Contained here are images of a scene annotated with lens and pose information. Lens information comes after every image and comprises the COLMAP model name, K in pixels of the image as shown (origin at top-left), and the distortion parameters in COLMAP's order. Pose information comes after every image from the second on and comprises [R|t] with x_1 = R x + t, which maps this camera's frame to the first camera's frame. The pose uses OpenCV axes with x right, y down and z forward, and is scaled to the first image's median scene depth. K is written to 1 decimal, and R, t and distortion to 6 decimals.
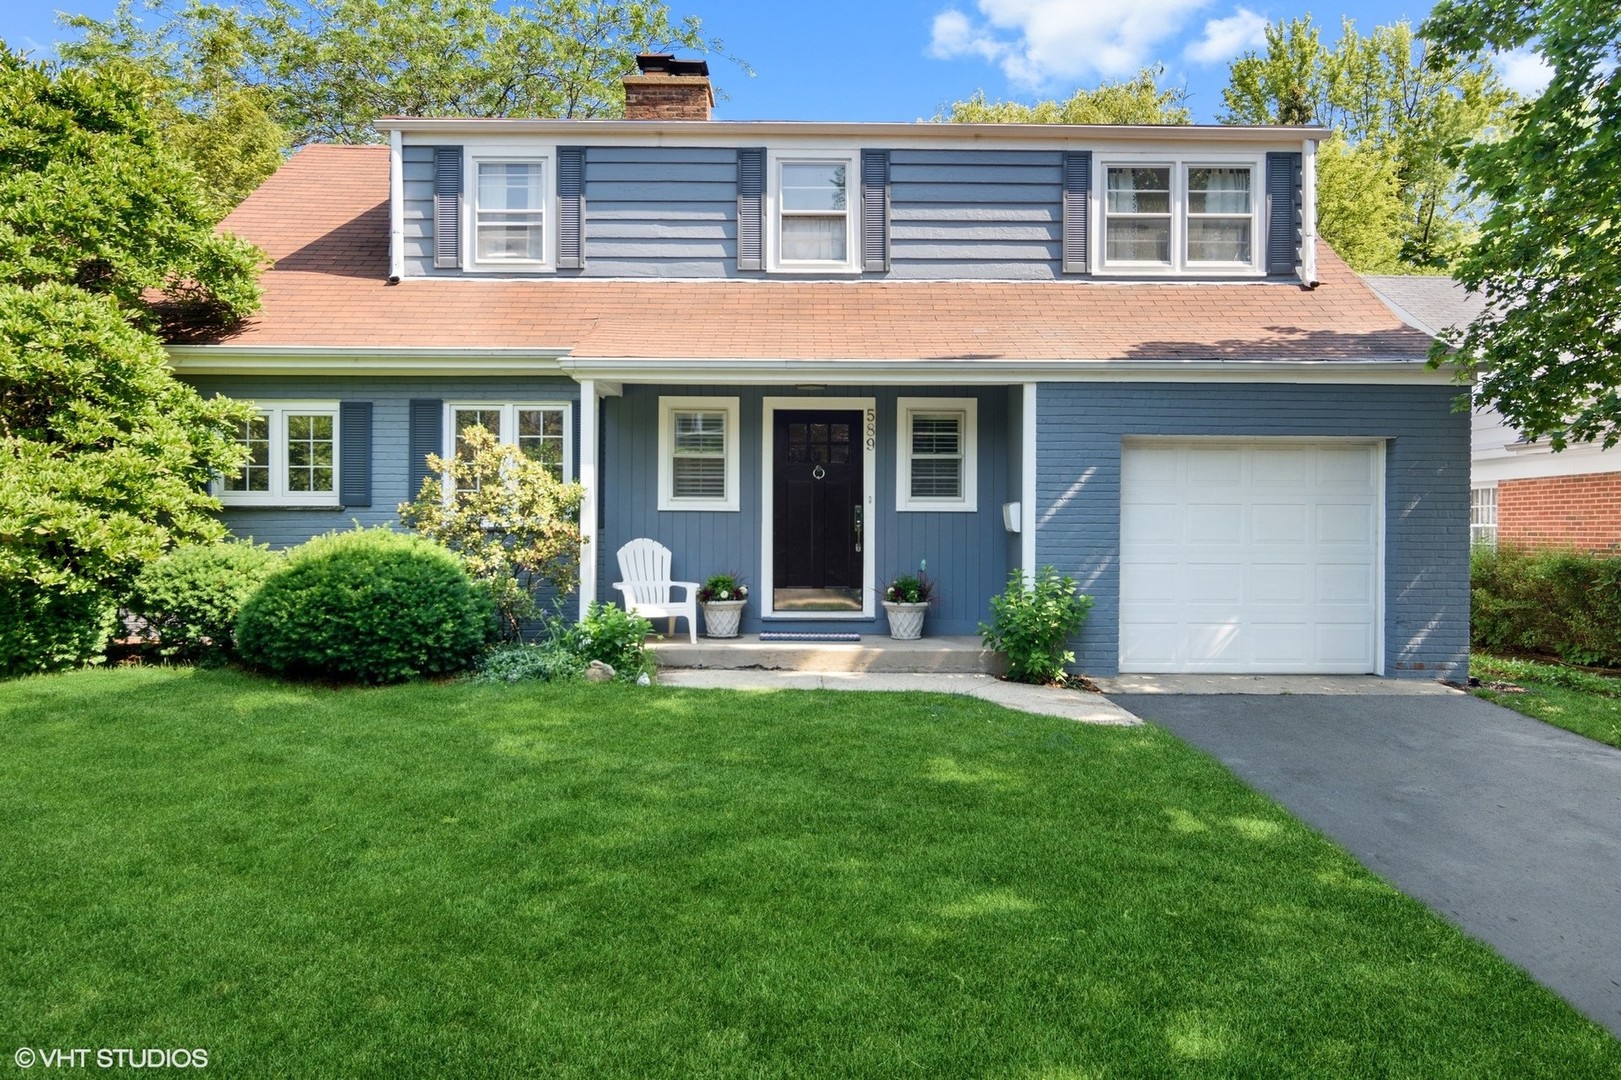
lens RADIAL K [[1113.7, 0, 812.0], [0, 1113.7, 541.9], [0, 0, 1]] dist [-0.002850, 0.010086]
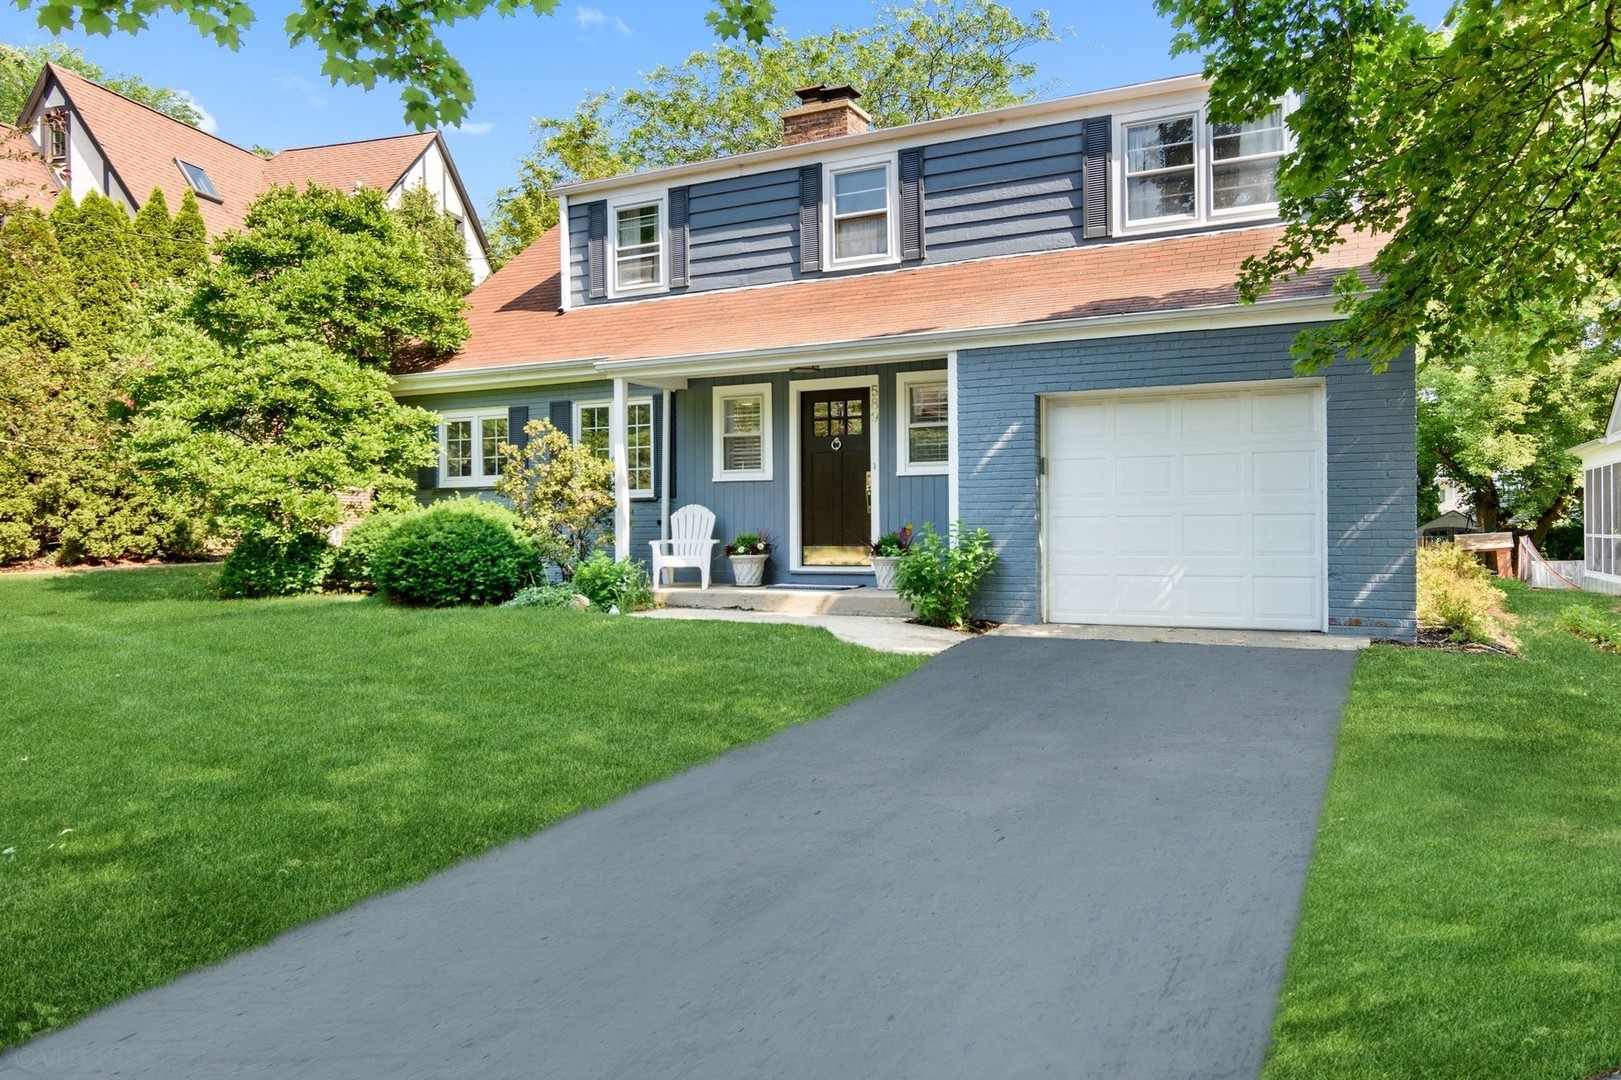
lens RADIAL K [[1113.7, 0, 807.4], [0, 1113.7, 539.8], [0, 0, 1]] dist [-0.002850, 0.010086]
pose [[0.891586, -0.006611, -0.452803, 0.498606], [0.008081, 0.999966, 0.001311, 0.033967], [0.452779, -0.004828, 0.891609, -0.029573]]
